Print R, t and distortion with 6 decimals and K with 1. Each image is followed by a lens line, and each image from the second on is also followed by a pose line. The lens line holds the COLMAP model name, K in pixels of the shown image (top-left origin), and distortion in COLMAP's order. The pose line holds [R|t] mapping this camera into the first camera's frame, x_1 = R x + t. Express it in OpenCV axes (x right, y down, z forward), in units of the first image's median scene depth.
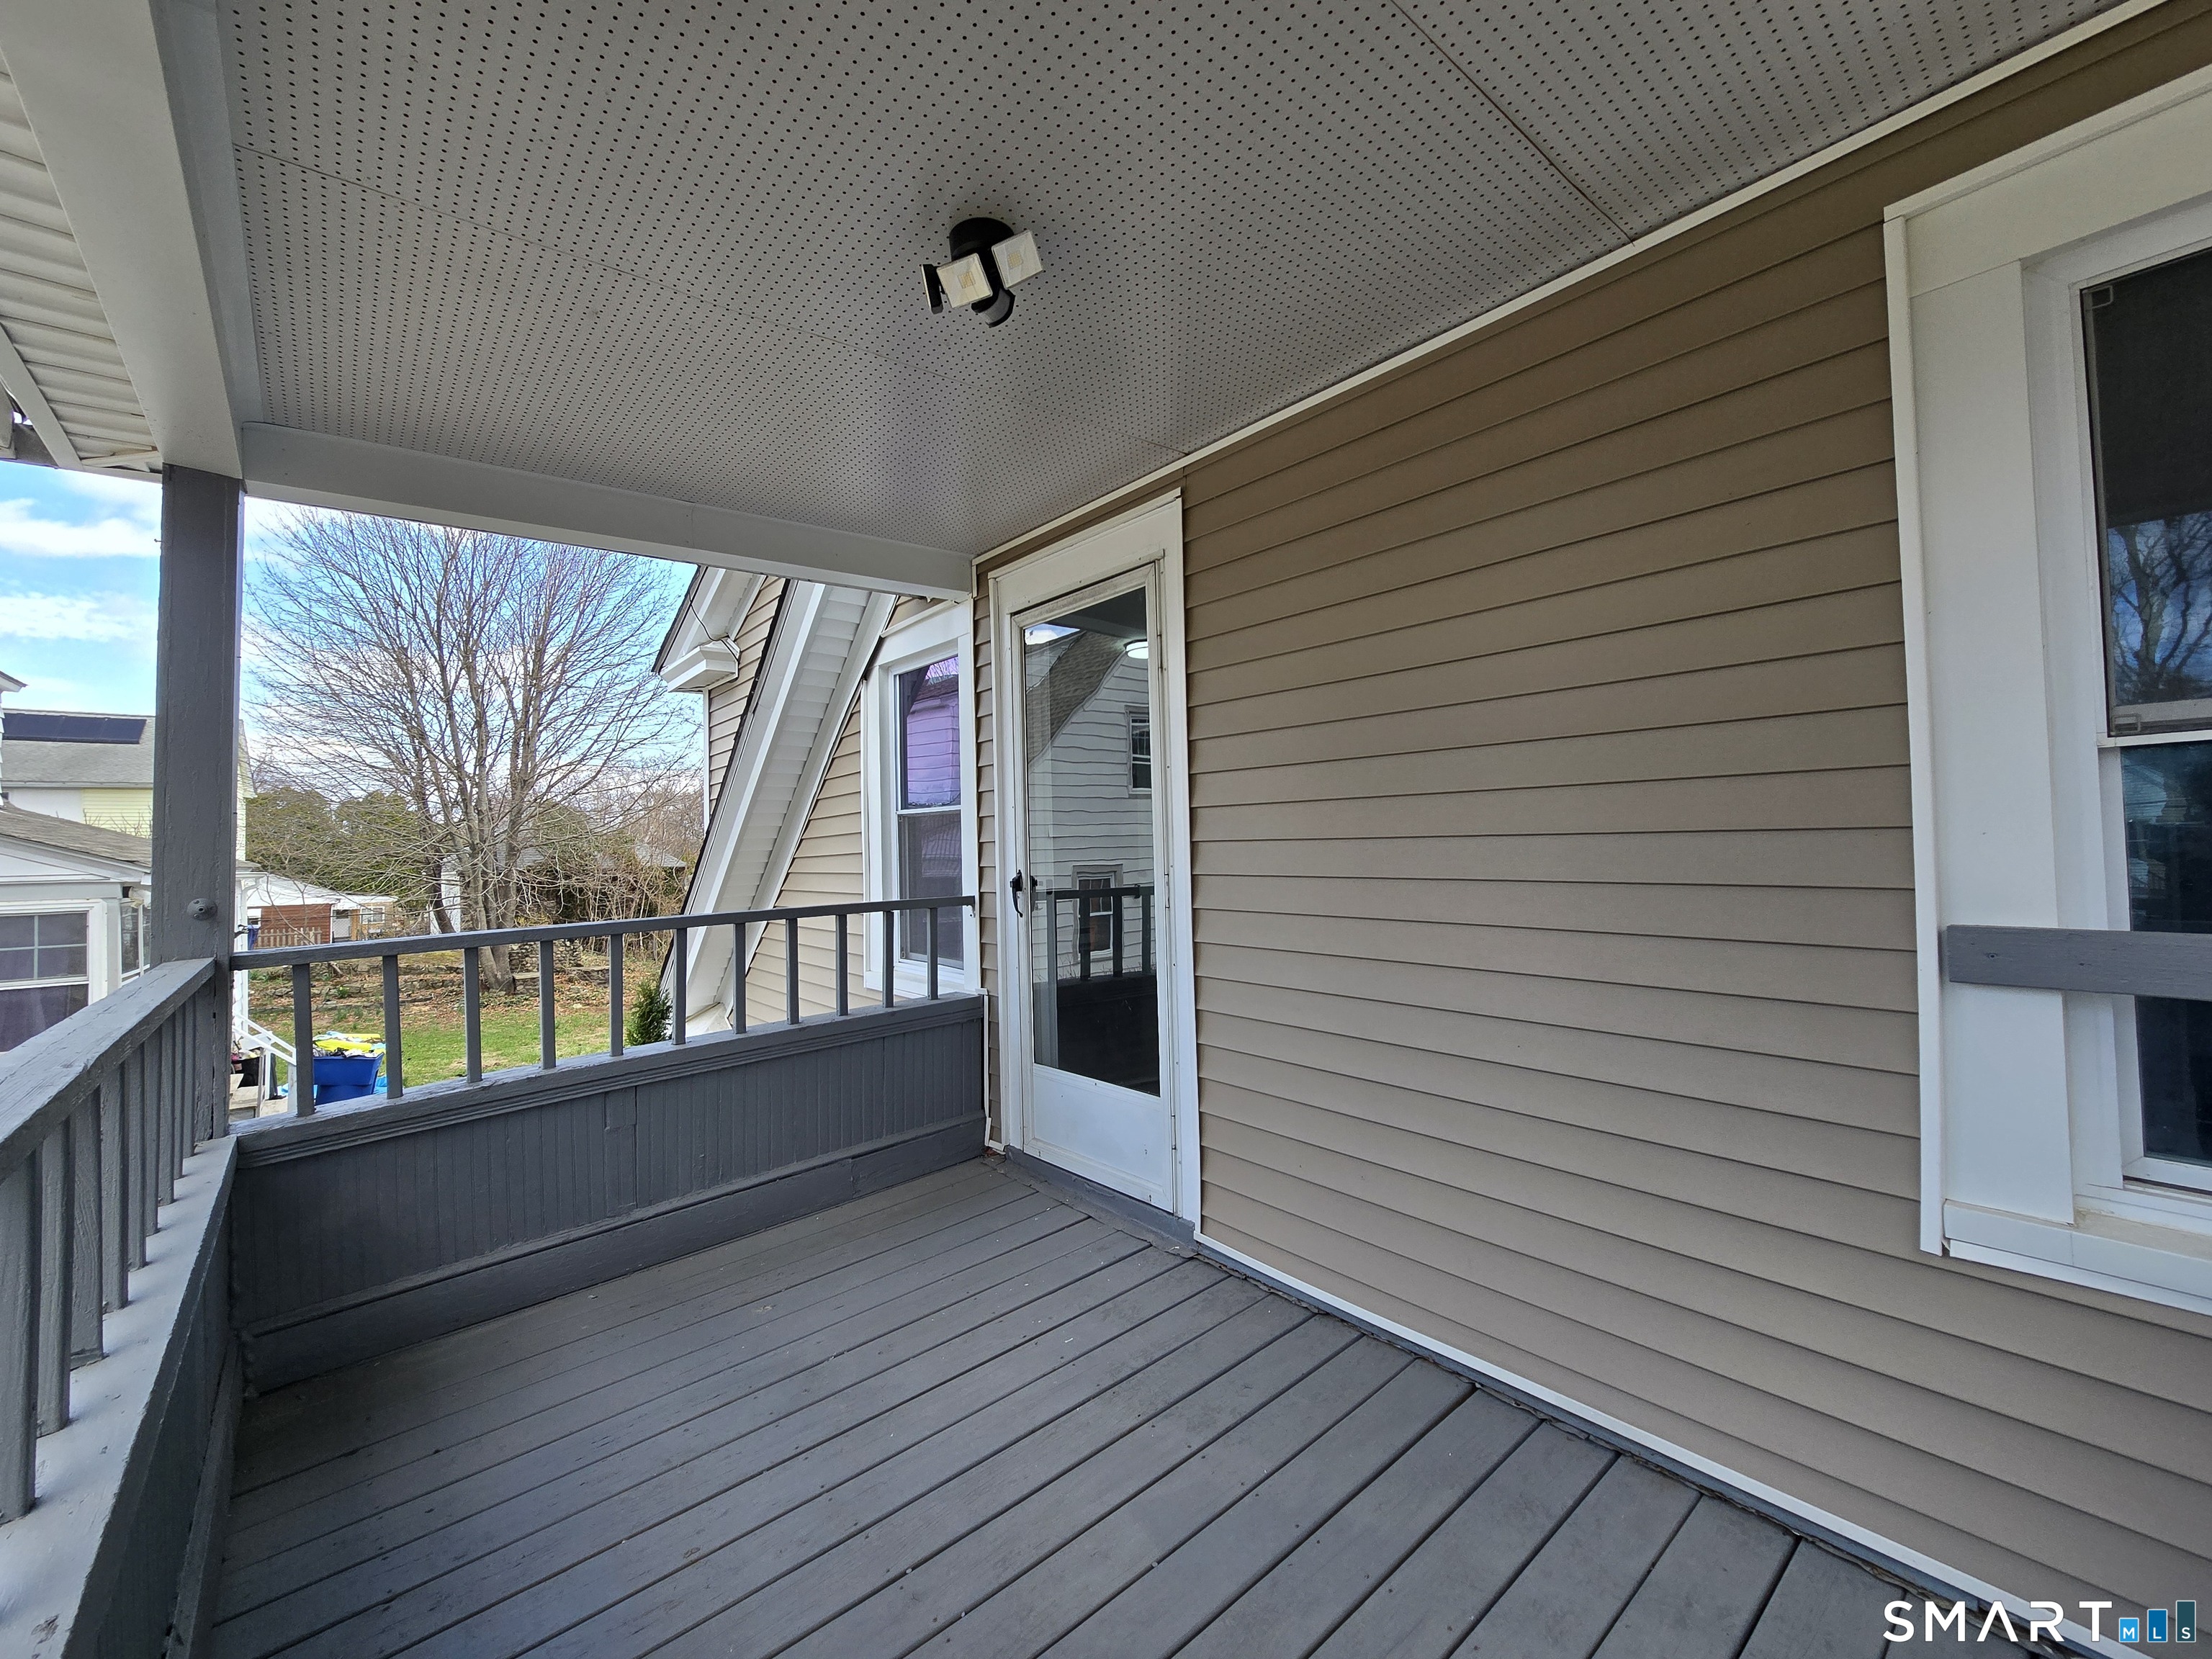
lens RADIAL K [[909.3, 0, 1097.1], [0, 909.3, 826.6], [0, 0, 1]] dist [-0.001160, 0.000384]
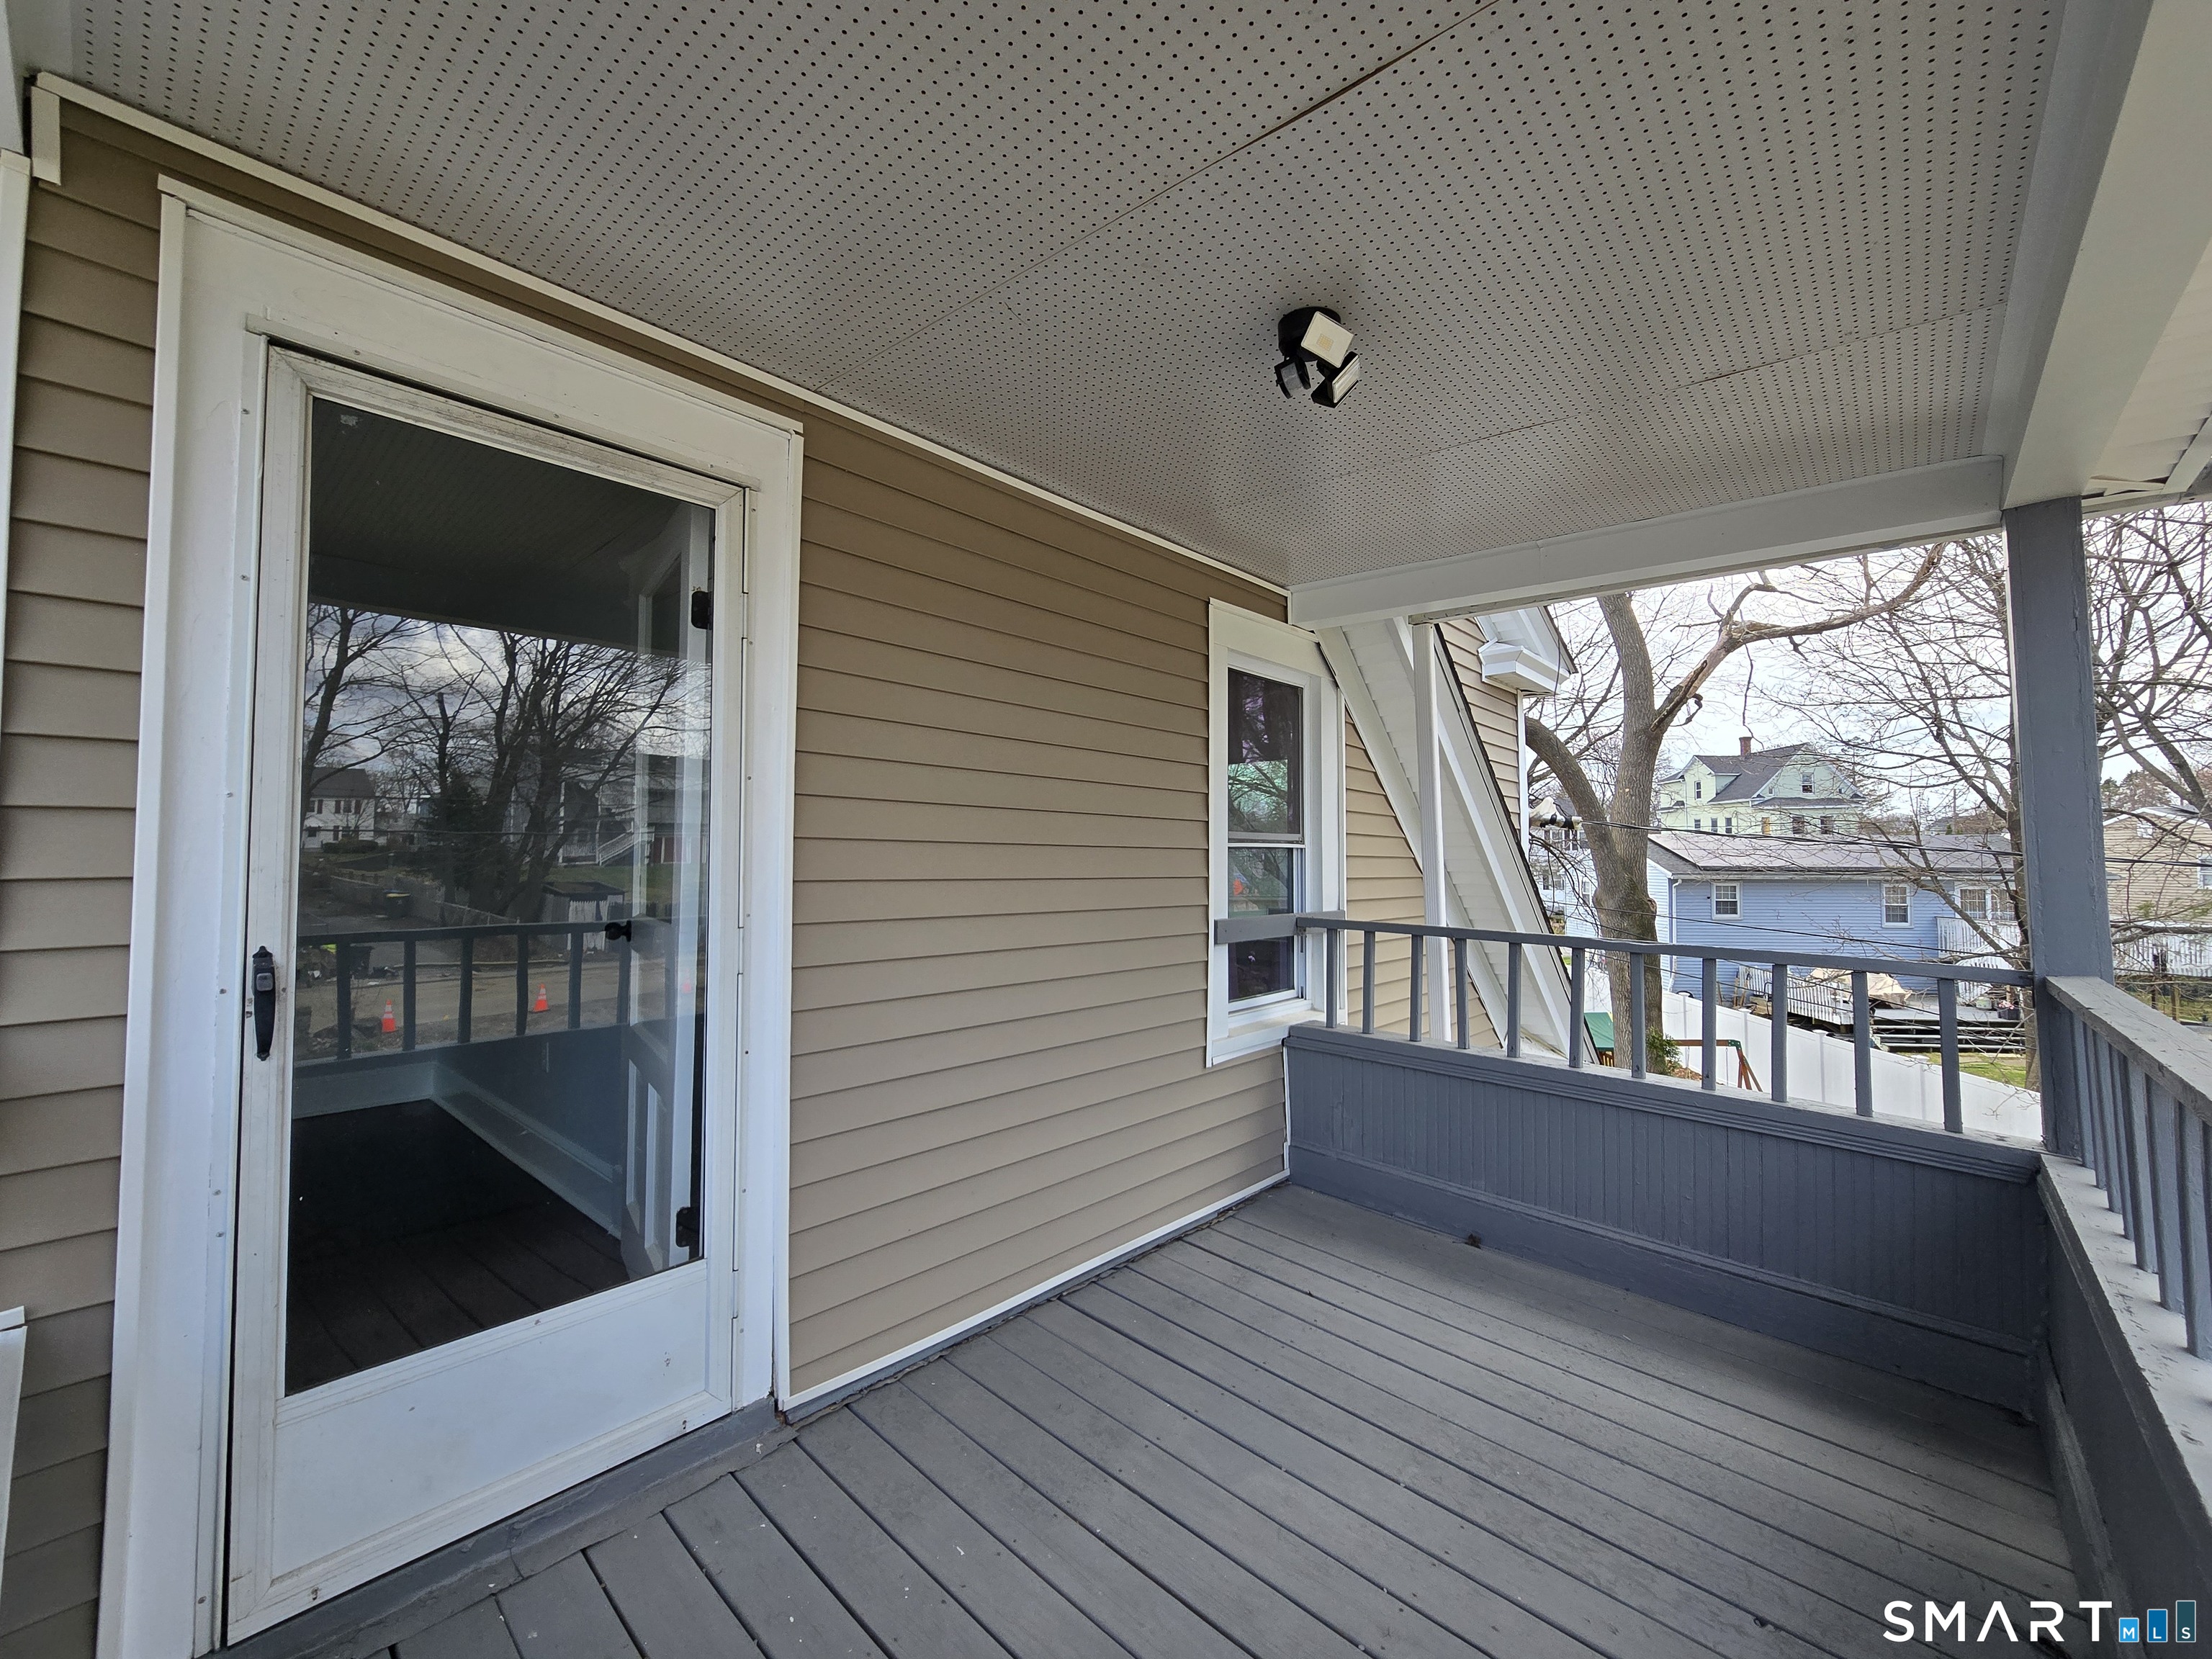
lens RADIAL K [[909.3, 0, 1097.1], [0, 909.3, 826.6], [0, 0, 1]] dist [-0.001160, 0.000384]
pose [[-0.132843, 0.057211, 0.989485, -0.734778], [-0.022388, 0.997905, -0.060704, 0.011333], [-0.990884, -0.030216, -0.131284, 0.899344]]
